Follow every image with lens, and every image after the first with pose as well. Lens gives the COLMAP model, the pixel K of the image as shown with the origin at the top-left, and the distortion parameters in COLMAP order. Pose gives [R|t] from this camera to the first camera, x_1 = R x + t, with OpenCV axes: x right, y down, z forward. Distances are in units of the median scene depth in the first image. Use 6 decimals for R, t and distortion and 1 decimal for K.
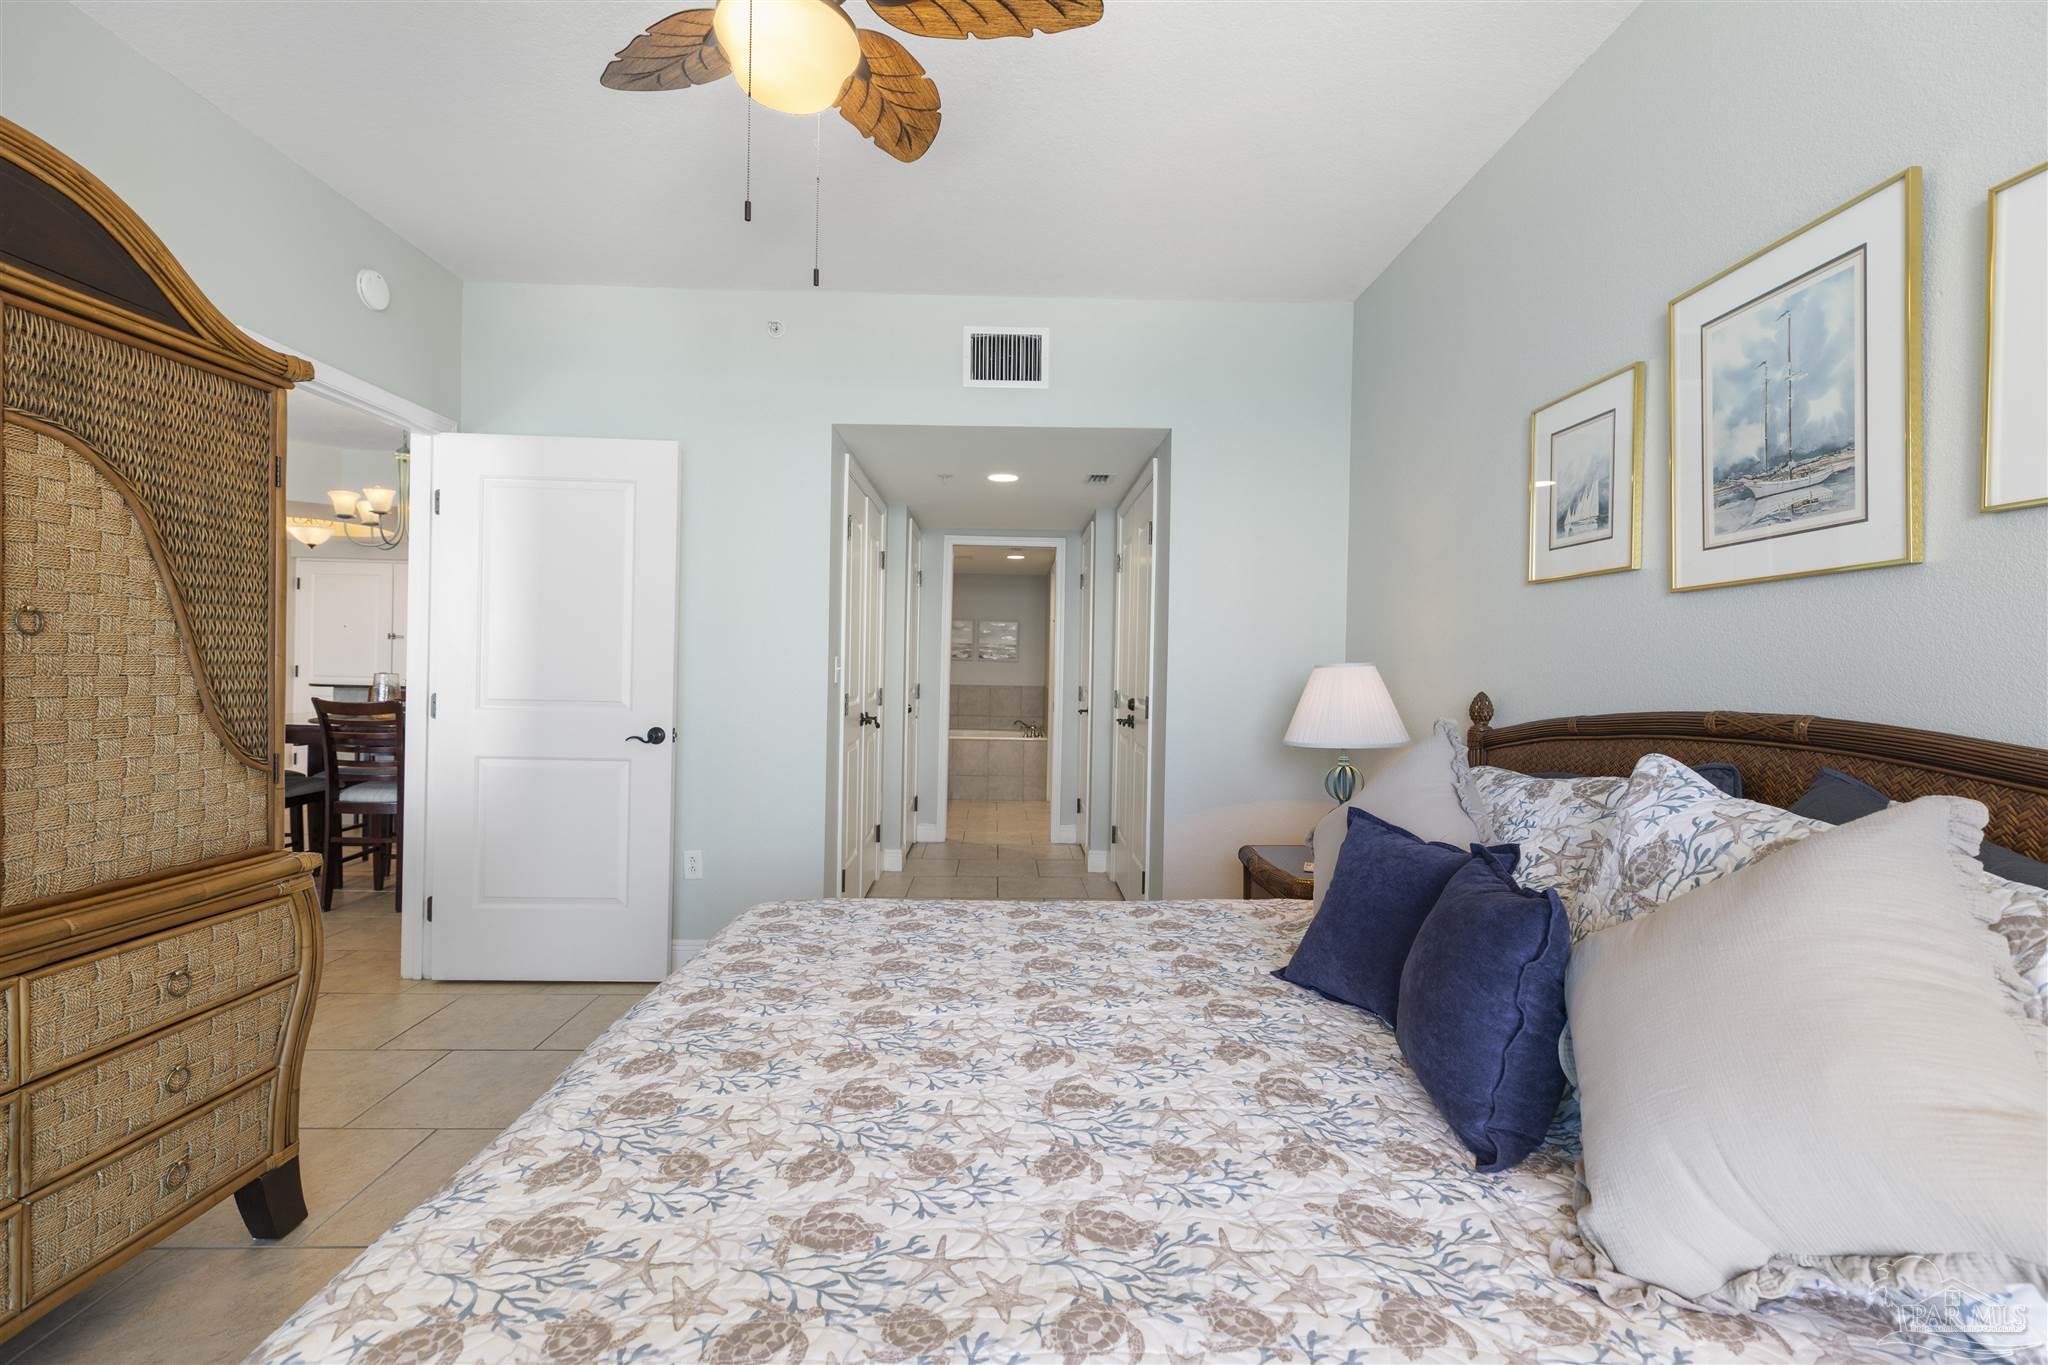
lens RADIAL K [[925.6, 0, 1021.8], [0, 925.6, 674.0], [0, 0, 1]] dist [0.007221, -0.000556]
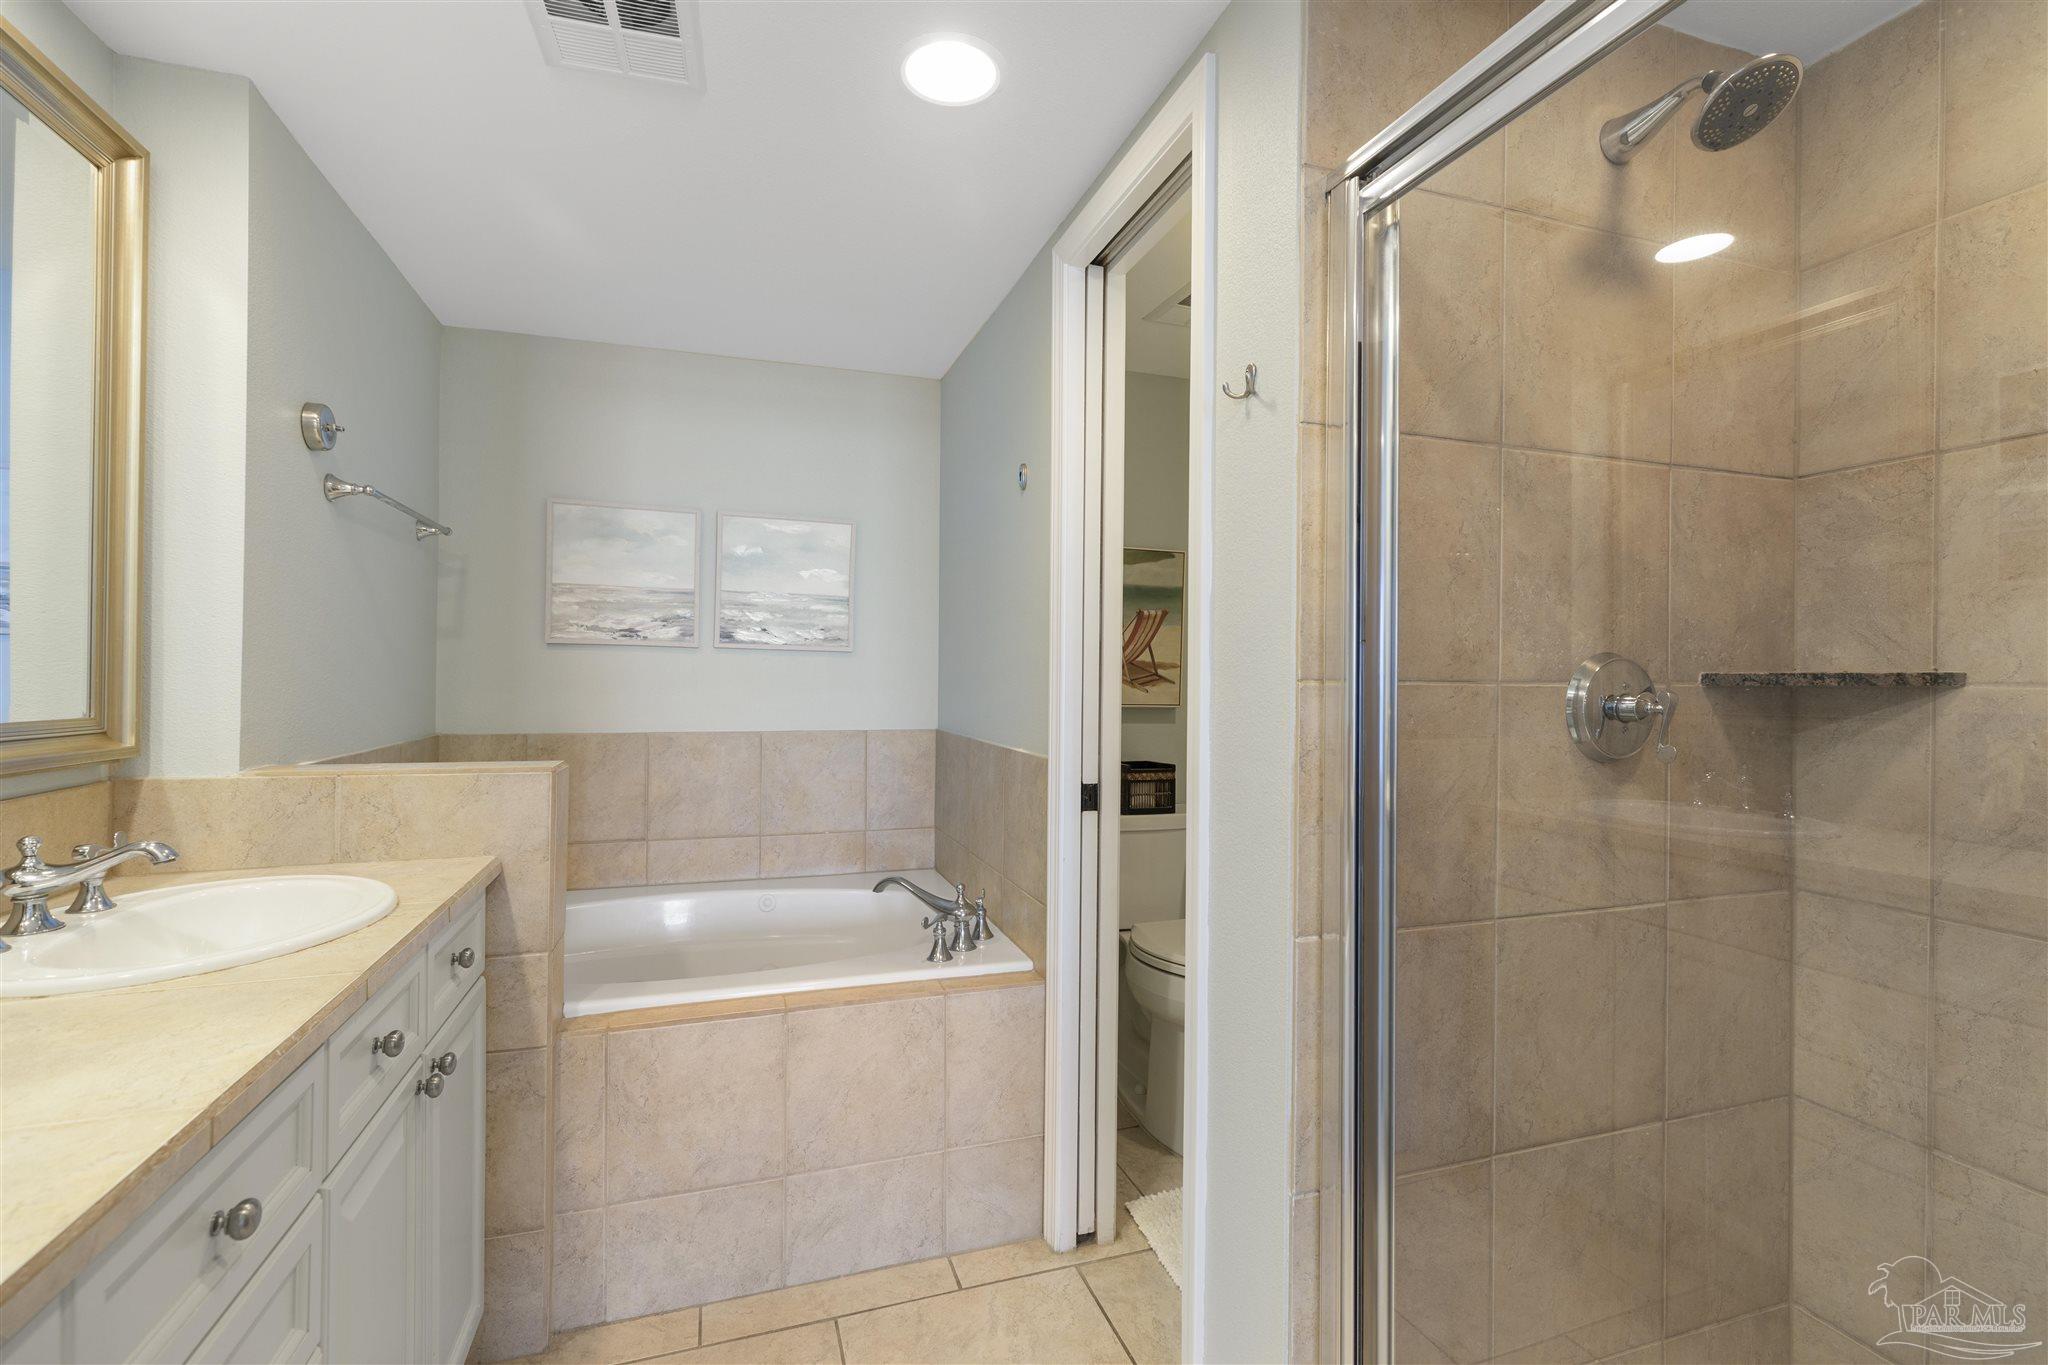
lens RADIAL K [[925.6, 0, 1018.5], [0, 925.6, 678.4], [0, 0, 1]] dist [0.007221, -0.000556]
pose [[0.955867, -0.001960, 0.293793, -0.042234], [0.003684, 0.999979, -0.005315, -0.002745], [-0.293777, 0.006163, 0.955854, 0.691668]]
